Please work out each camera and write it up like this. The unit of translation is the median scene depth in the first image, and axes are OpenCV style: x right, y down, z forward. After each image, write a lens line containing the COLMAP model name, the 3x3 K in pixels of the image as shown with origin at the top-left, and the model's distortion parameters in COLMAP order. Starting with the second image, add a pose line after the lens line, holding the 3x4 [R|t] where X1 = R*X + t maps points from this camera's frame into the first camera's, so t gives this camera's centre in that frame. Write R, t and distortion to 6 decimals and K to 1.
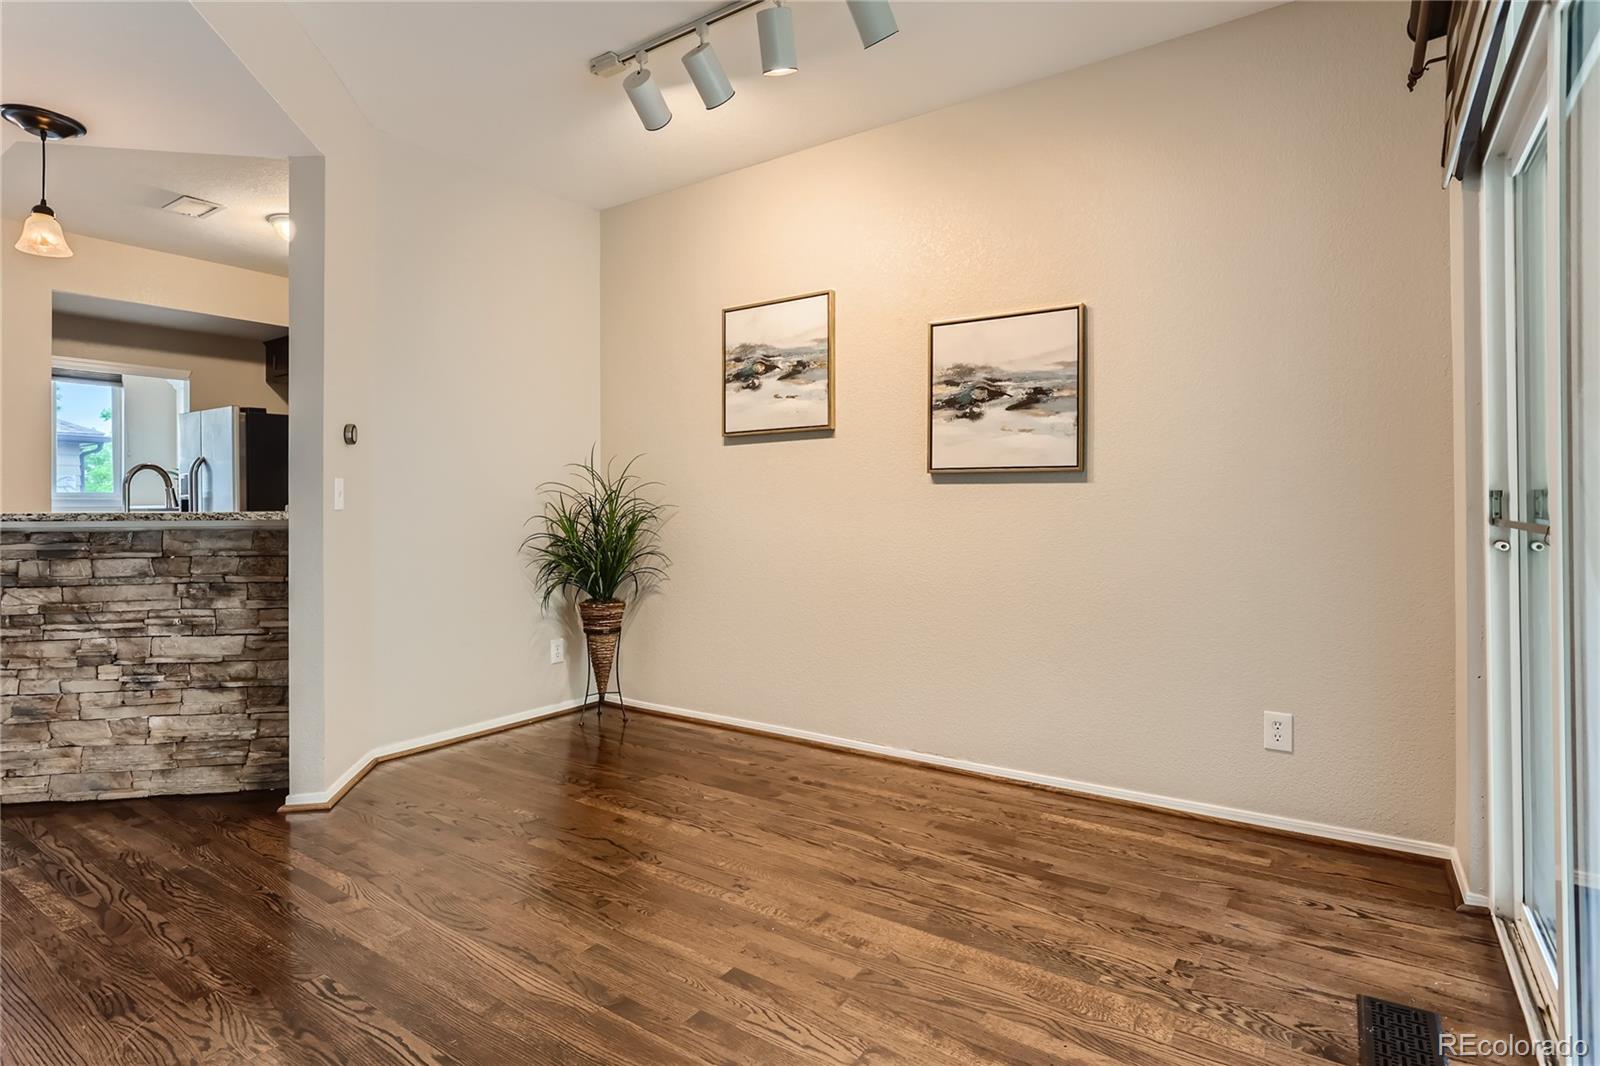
lens RADIAL K [[828.2, 0, 764.6], [0, 828.2, 503.5], [0, 0, 1]] dist [-0.001579, 0.002586]
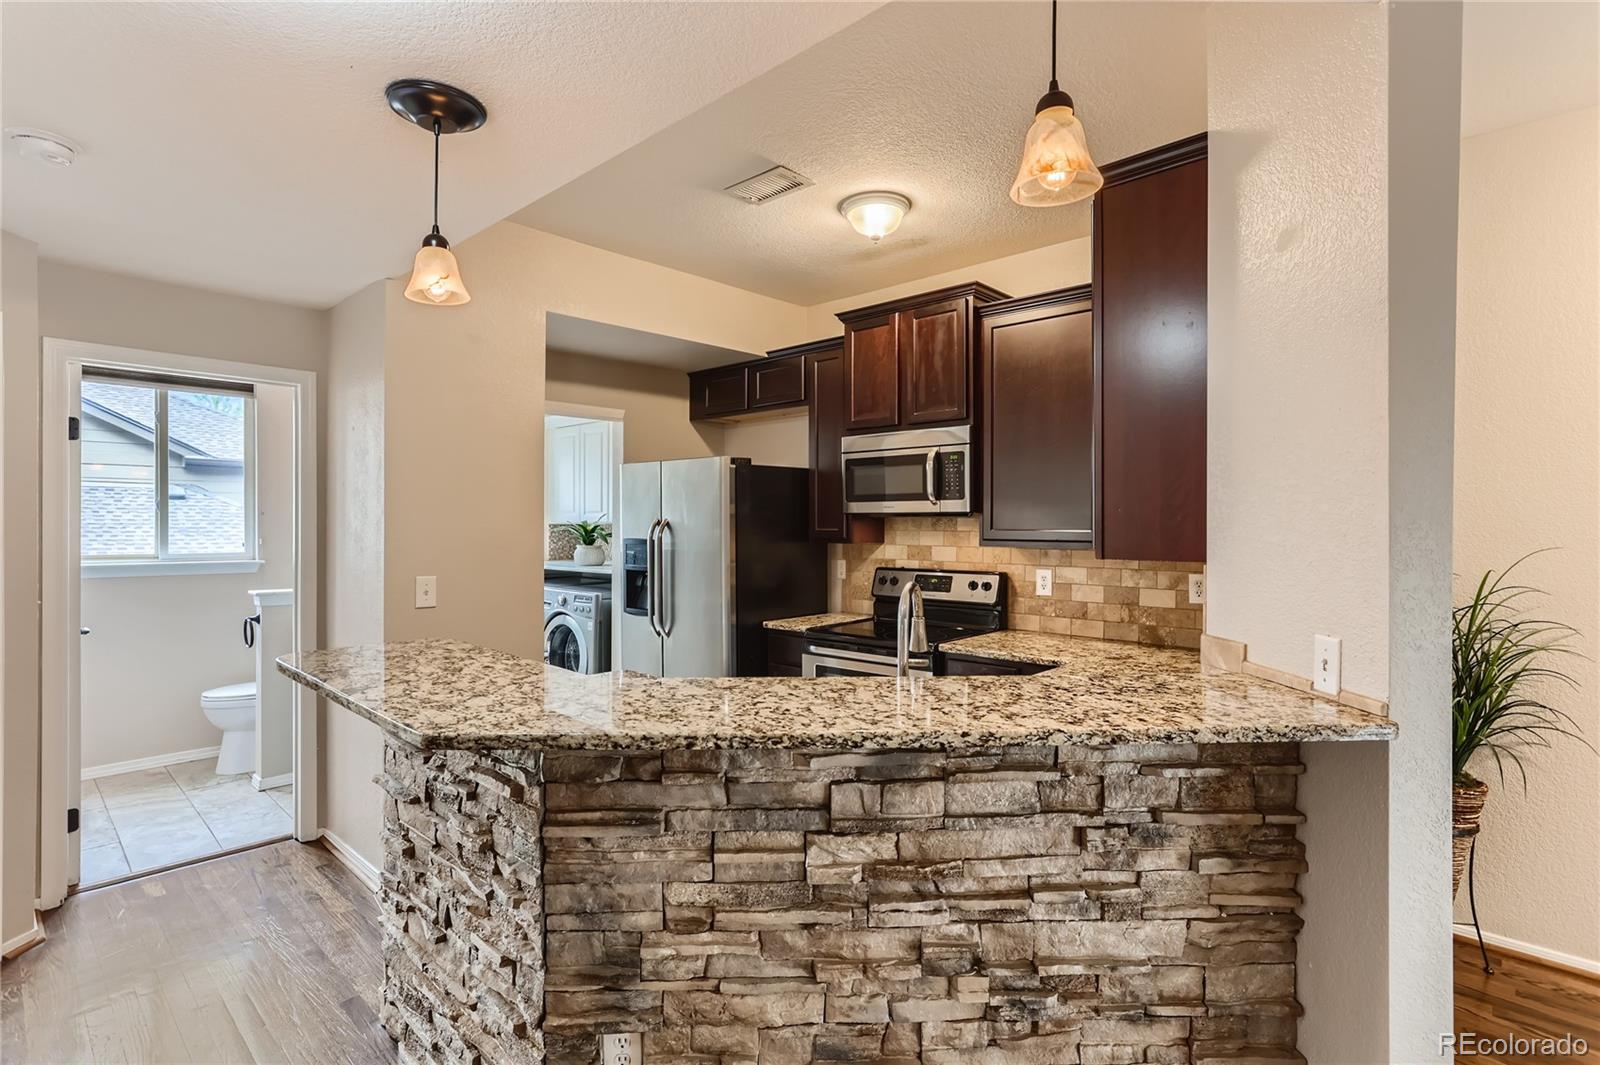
lens RADIAL K [[787.4, 0, 768.6], [0, 787.4, 504.8], [0, 0, 1]] dist [-0.024915, 0.015649]
pose [[0.987847, -0.001346, -0.155422, -0.834688], [-0.000326, 0.999942, -0.010736, -0.108667], [0.155428, 0.010656, 0.987790, 0.460451]]
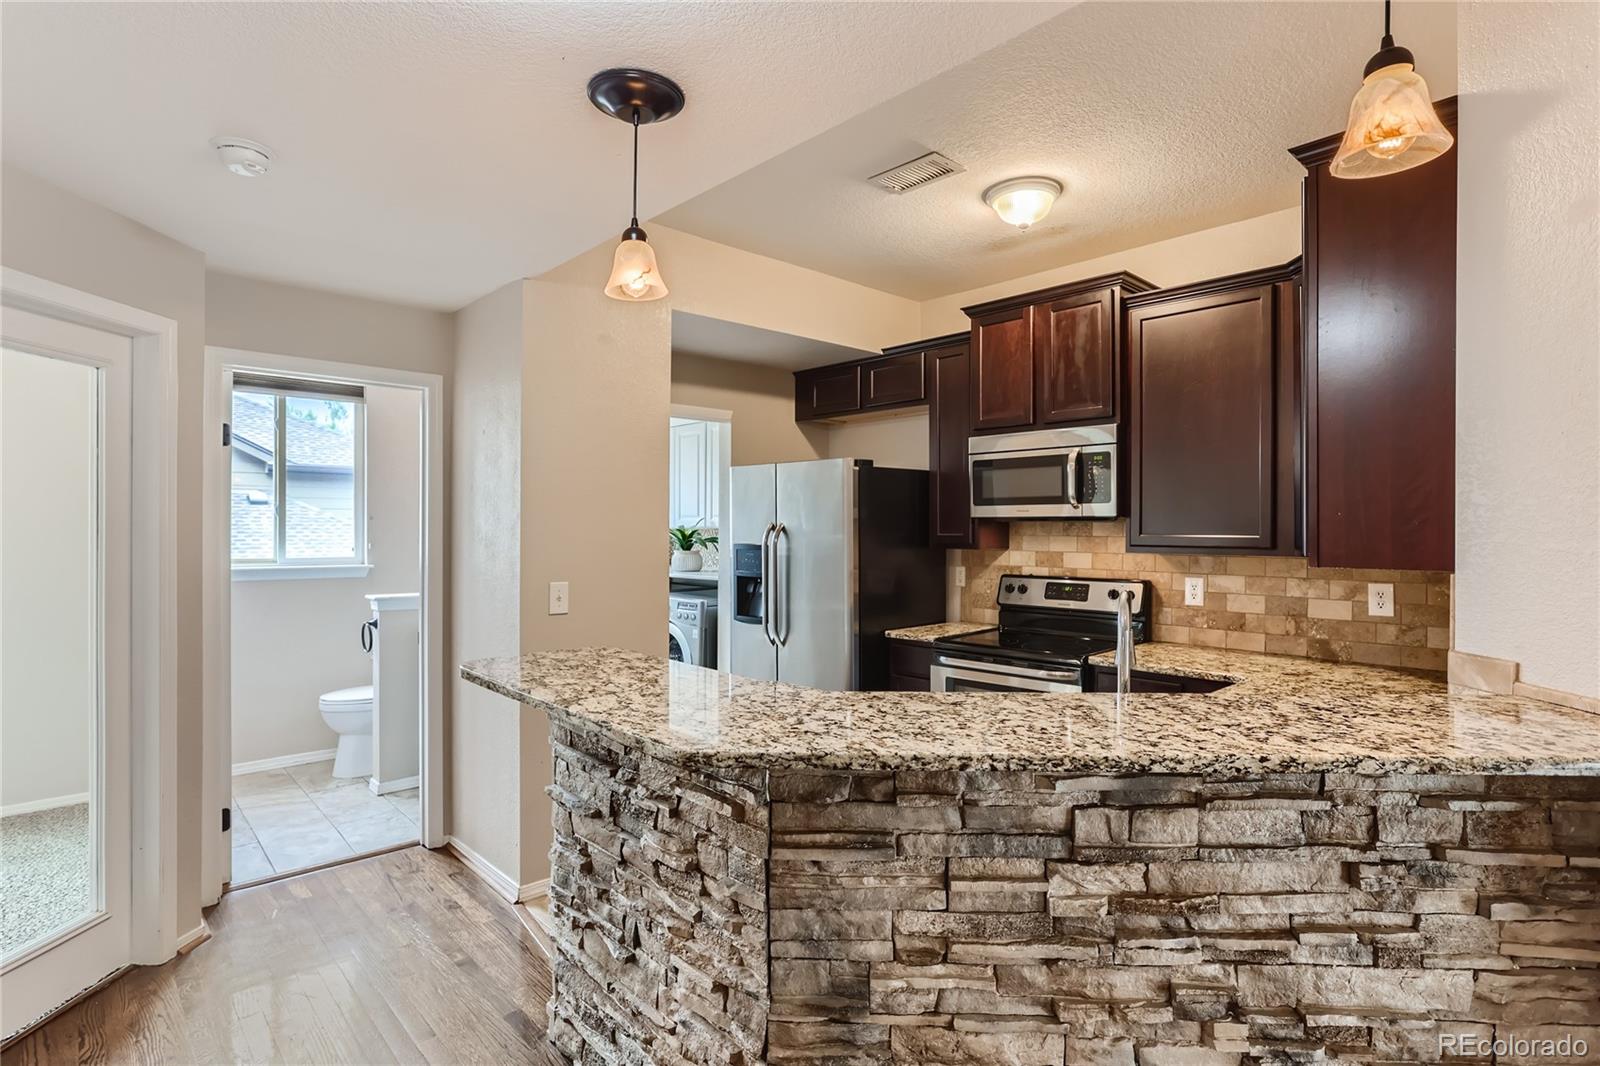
lens RADIAL K [[787.4, 0, 755.3], [0, 787.4, 509.1], [0, 0, 1]] dist [-0.024915, 0.015649]
pose [[0.976471, -0.001094, -0.215645, -0.959833], [-0.001624, 0.999921, -0.012426, -0.107775], [0.215641, 0.012484, 0.976393, 0.466758]]
